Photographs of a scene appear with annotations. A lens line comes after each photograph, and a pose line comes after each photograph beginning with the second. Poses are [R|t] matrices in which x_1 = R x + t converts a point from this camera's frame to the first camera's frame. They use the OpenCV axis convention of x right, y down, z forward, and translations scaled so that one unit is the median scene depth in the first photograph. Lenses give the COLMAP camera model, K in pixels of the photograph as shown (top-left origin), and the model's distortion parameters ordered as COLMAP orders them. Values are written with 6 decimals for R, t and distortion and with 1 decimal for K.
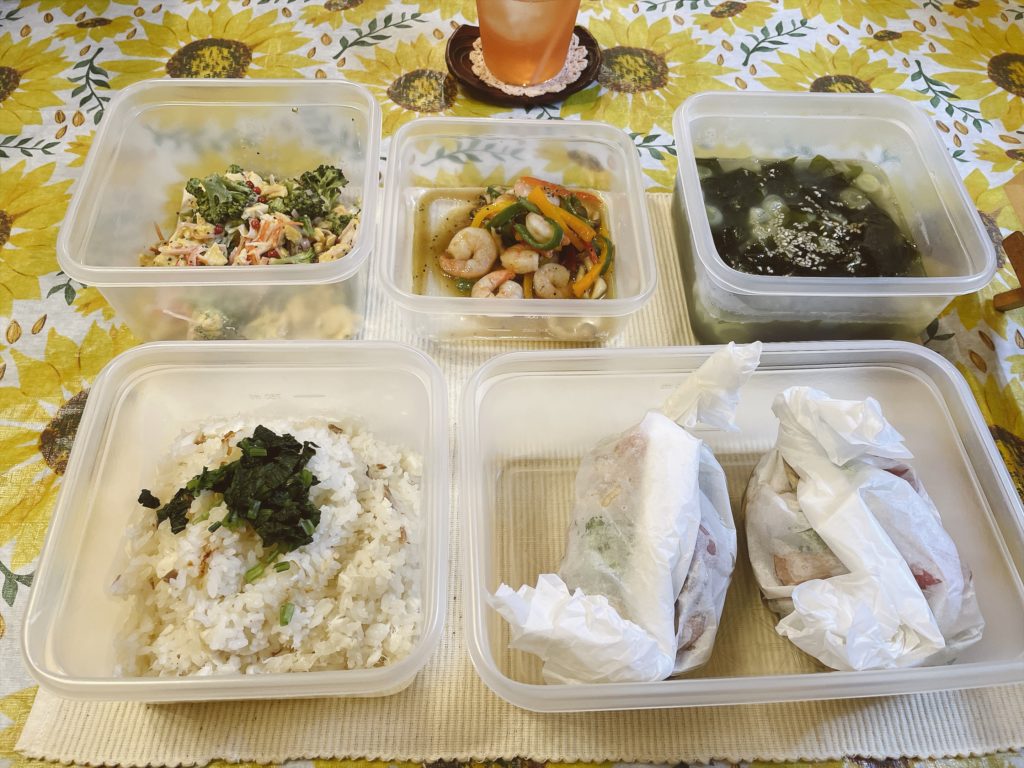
lens RADIAL K [[796.8, 0, 504.2], [0, 796.8, 371.3], [0, 0, 1]] dist [0.078537, -0.125767]
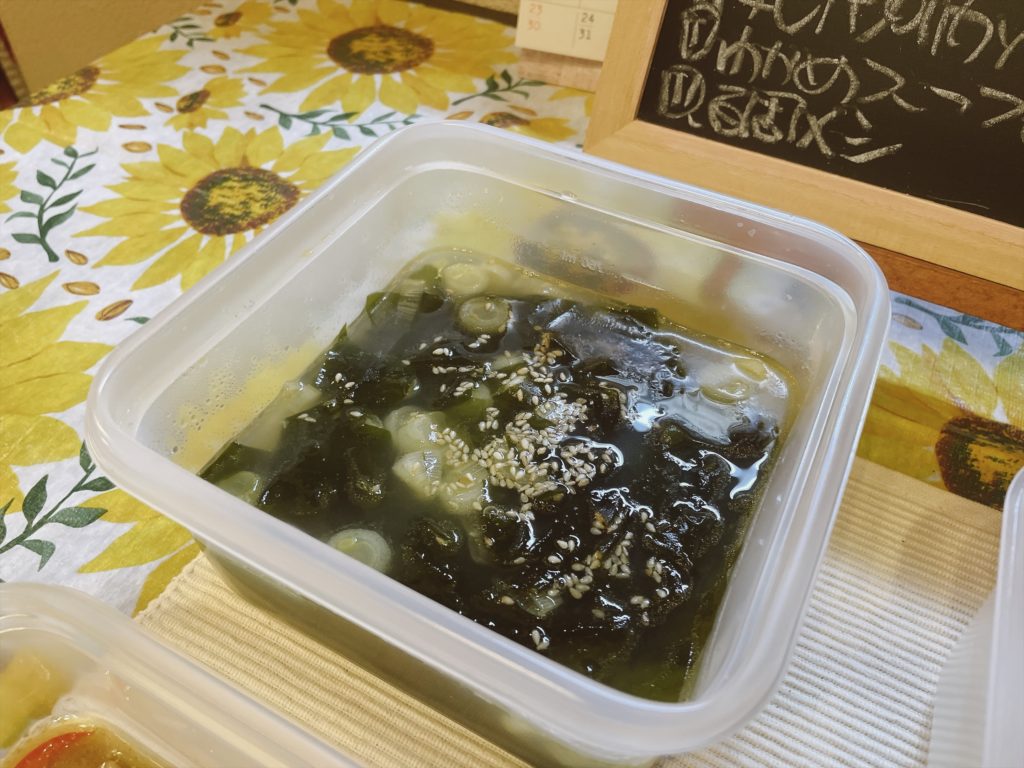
lens RADIAL K [[796.8, 0, 504.2], [0, 796.8, 371.3], [0, 0, 1]] dist [0.078537, -0.125767]
pose [[0.487503, -0.650244, 0.582686, 0.116189], [0.717900, 0.678356, 0.156376, -0.265706], [-0.496951, 0.342077, 0.797511, 0.604099]]
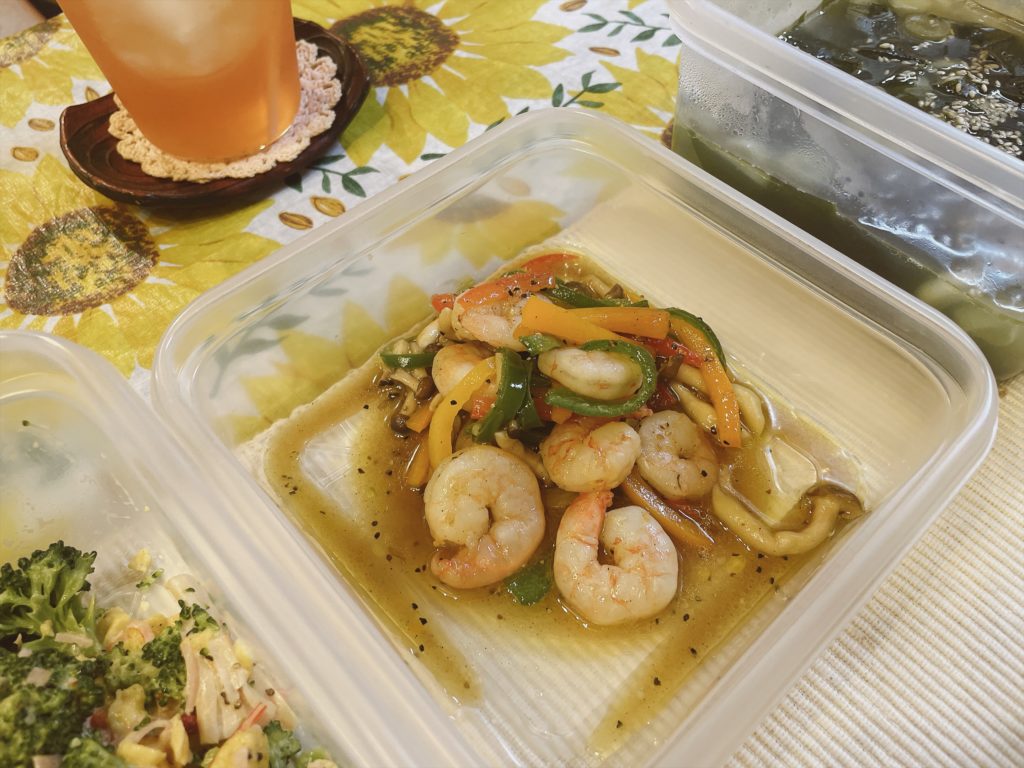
lens RADIAL K [[796.8, 0, 504.2], [0, 796.8, 371.3], [0, 0, 1]] dist [0.078537, -0.125767]
pose [[0.752251, -0.563436, 0.341554, -0.137537], [0.570616, 0.816289, 0.089825, -0.242725], [-0.329418, 0.127325, 0.935560, 0.598880]]
